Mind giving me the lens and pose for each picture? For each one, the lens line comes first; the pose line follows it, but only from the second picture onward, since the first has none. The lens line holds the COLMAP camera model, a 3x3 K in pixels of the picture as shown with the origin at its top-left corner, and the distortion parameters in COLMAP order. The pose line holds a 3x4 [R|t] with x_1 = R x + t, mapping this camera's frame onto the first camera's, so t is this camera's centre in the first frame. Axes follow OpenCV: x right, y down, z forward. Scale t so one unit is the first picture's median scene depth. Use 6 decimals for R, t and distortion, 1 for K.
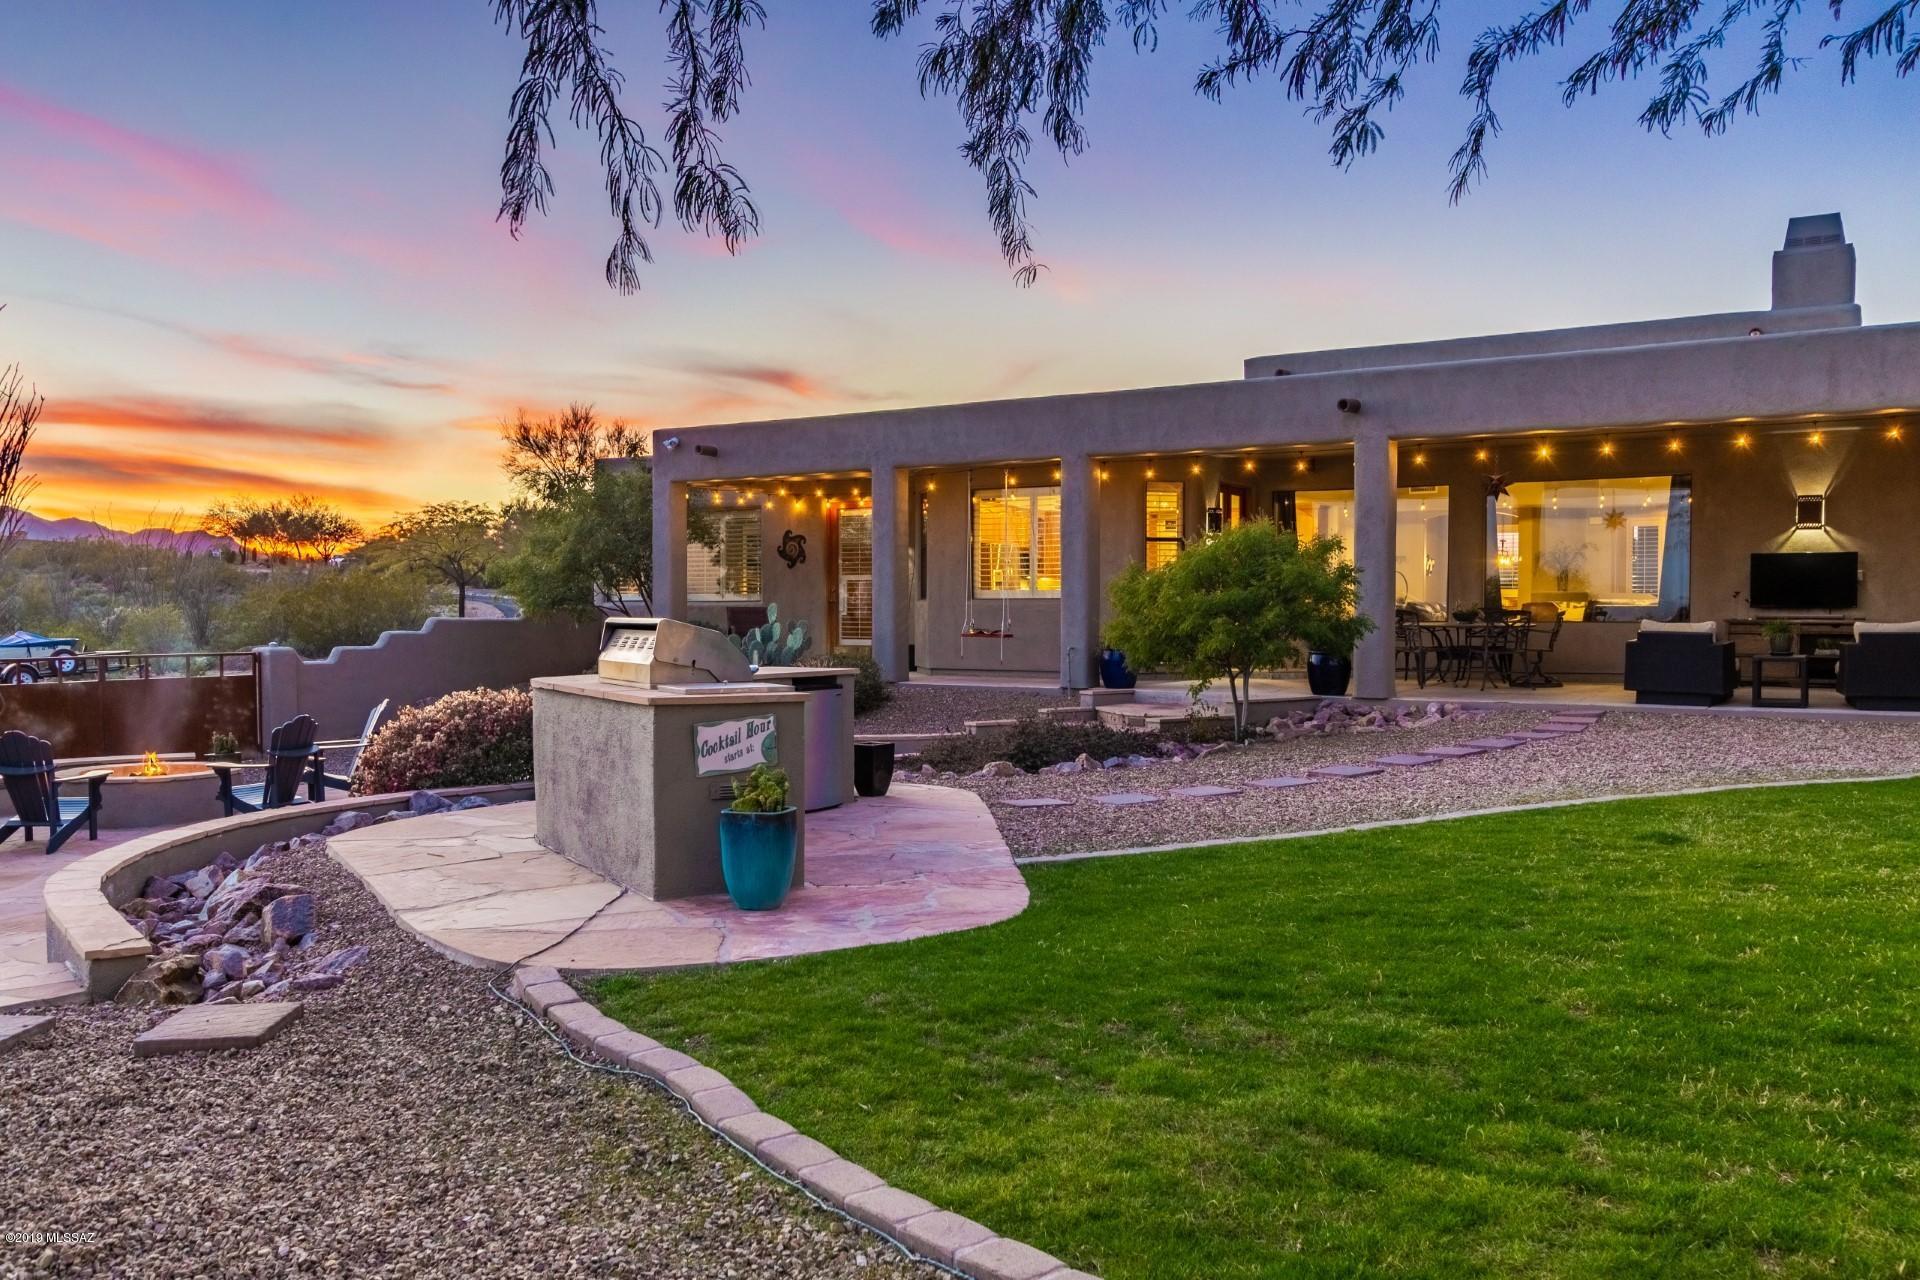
lens RADIAL K [[1599.6, 0, 960.0], [0, 1599.6, 640.0], [0, 0, 1]] dist [-0.000804, -0.002753]
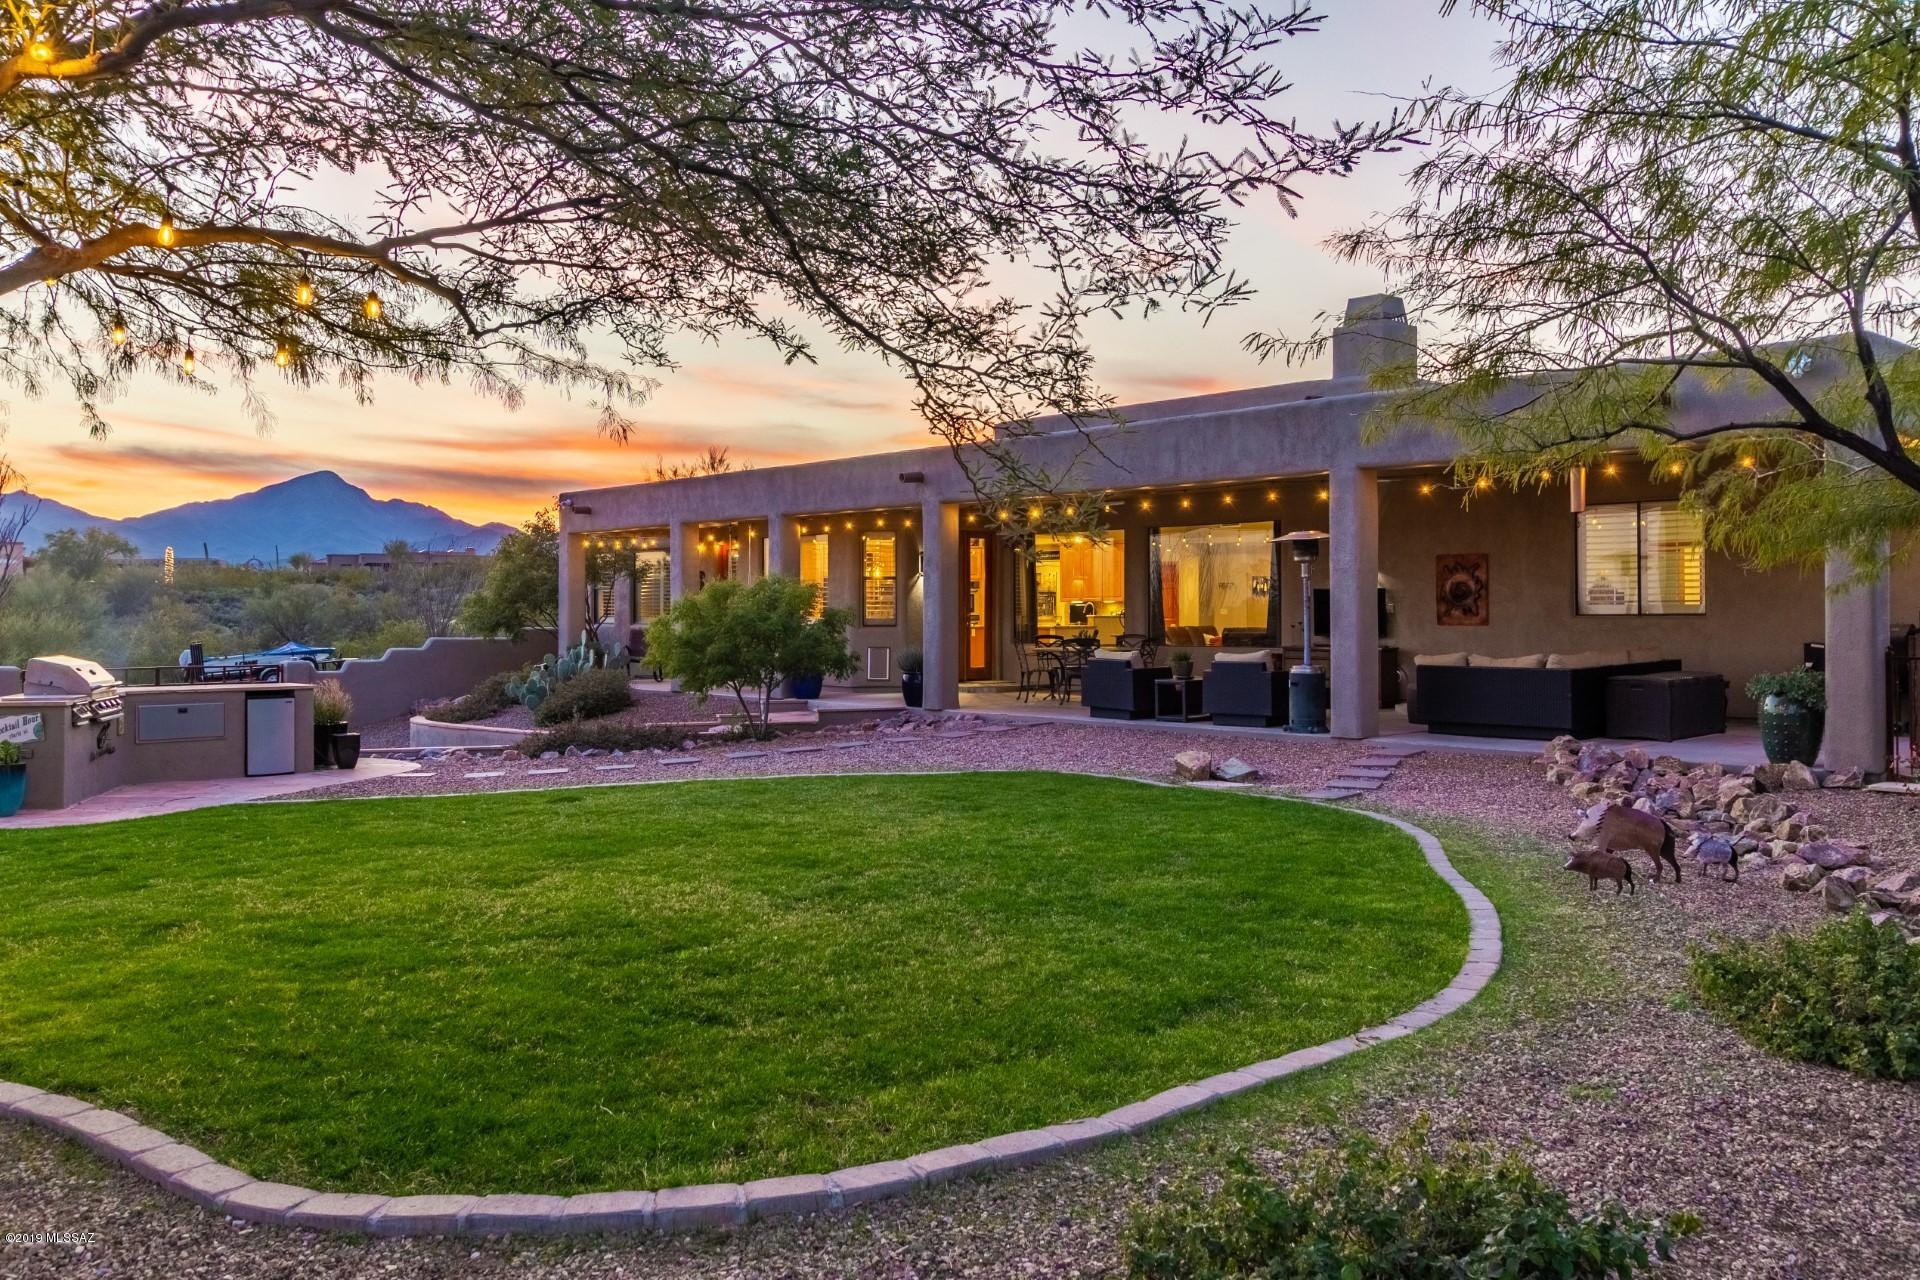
lens RADIAL K [[1599.6, 0, 960.0], [0, 1599.6, 640.0], [0, 0, 1]] dist [-0.000804, -0.002753]
pose [[0.961695, 0.003738, -0.274096, 0.565522], [-0.004122, 0.999991, -0.000825, -0.015541], [0.274091, 0.001923, 0.961702, -0.182888]]
